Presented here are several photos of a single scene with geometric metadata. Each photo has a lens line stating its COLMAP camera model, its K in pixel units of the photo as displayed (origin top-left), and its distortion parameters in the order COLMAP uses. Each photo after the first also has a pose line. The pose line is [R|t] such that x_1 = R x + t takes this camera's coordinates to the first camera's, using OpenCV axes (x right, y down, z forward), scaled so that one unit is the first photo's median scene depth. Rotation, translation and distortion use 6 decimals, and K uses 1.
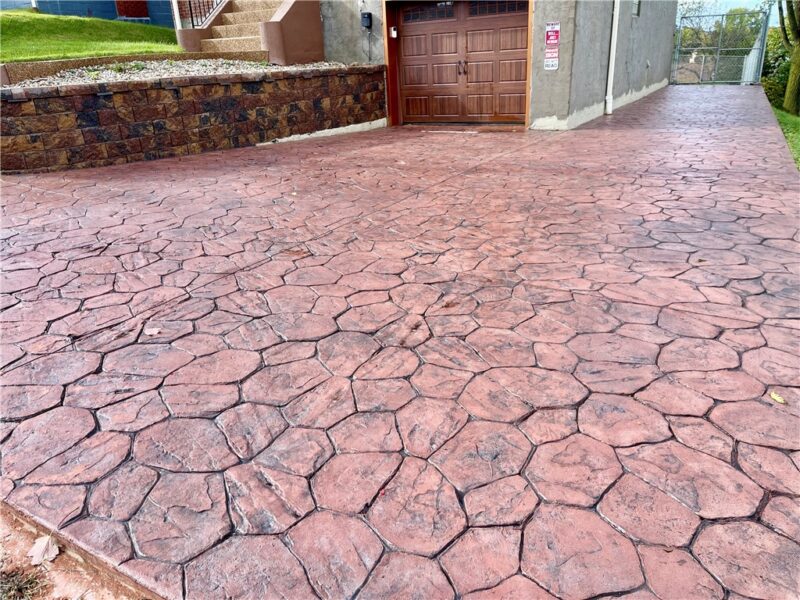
lens RADIAL K [[604.5, 0, 398.6], [0, 604.5, 304.2], [0, 0, 1]] dist [0.077197, -0.099049]
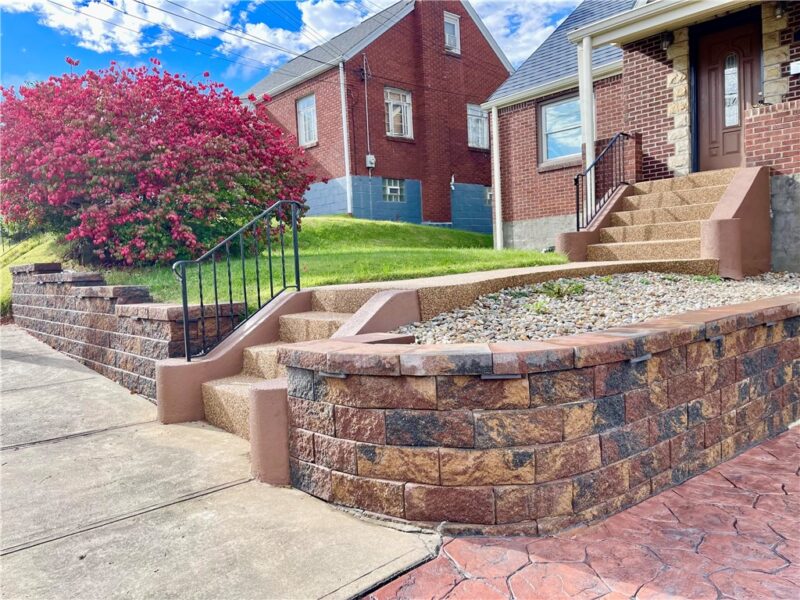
lens RADIAL K [[604.5, 0, 401.6], [0, 604.5, 301.8], [0, 0, 1]] dist [0.077197, -0.099049]
pose [[0.942925, 0.026351, -0.331960, -0.440622], [-0.125001, 0.951975, -0.279495, -0.202503], [0.308652, 0.305038, 0.900936, 0.442991]]
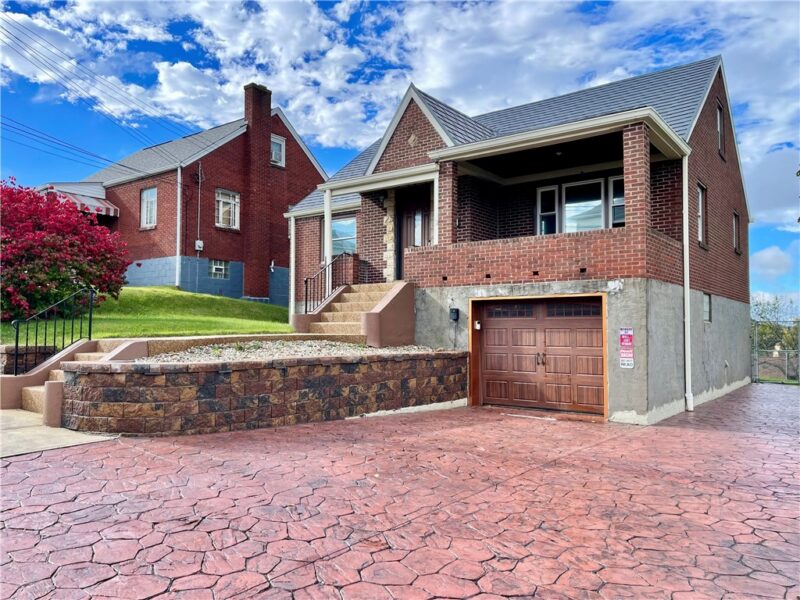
lens RADIAL K [[604.5, 0, 401.0], [0, 604.5, 300.2], [0, 0, 1]] dist [0.077197, -0.099049]
pose [[0.990141, 0.047227, -0.131873, -0.005143], [-0.098243, 0.905206, -0.413462, -0.020055], [0.099846, 0.422341, 0.900921, -0.050903]]
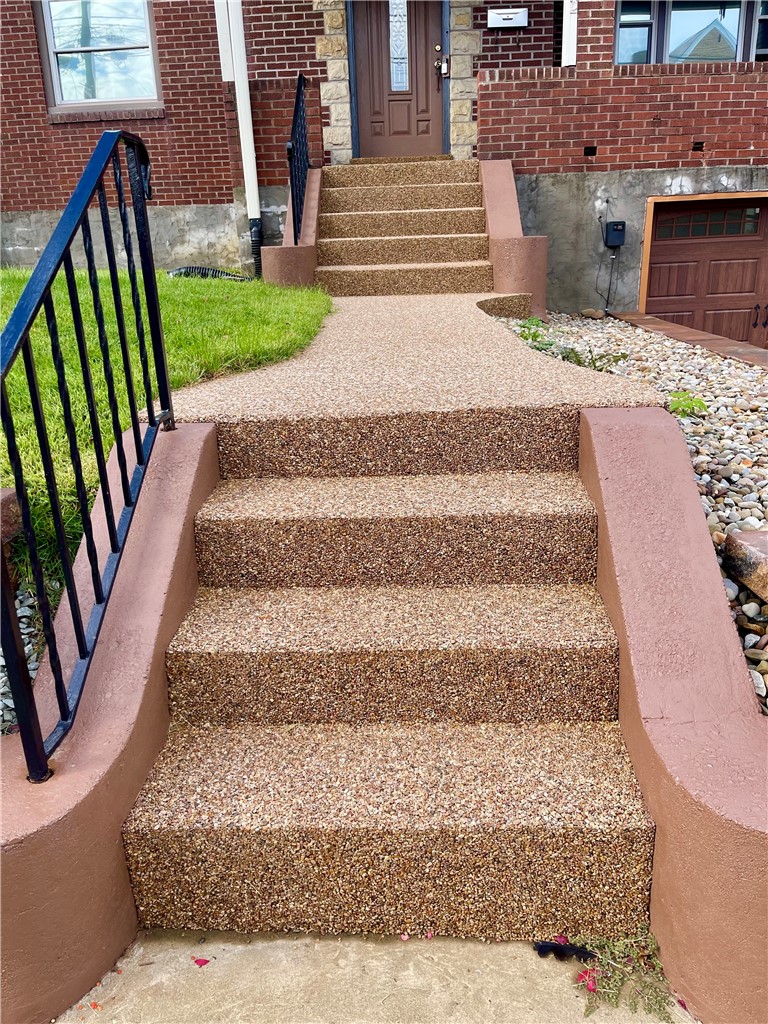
lens RADIAL K [[773.8, 0, 388.9], [0, 773.8, 522.7], [0, 0, 1]] dist [0.077197, -0.099049]
pose [[0.884549, -0.138253, 0.445488, -0.854725], [0.167265, 0.985562, -0.026257, -0.337041], [-0.435426, 0.097740, 0.894903, 0.725674]]
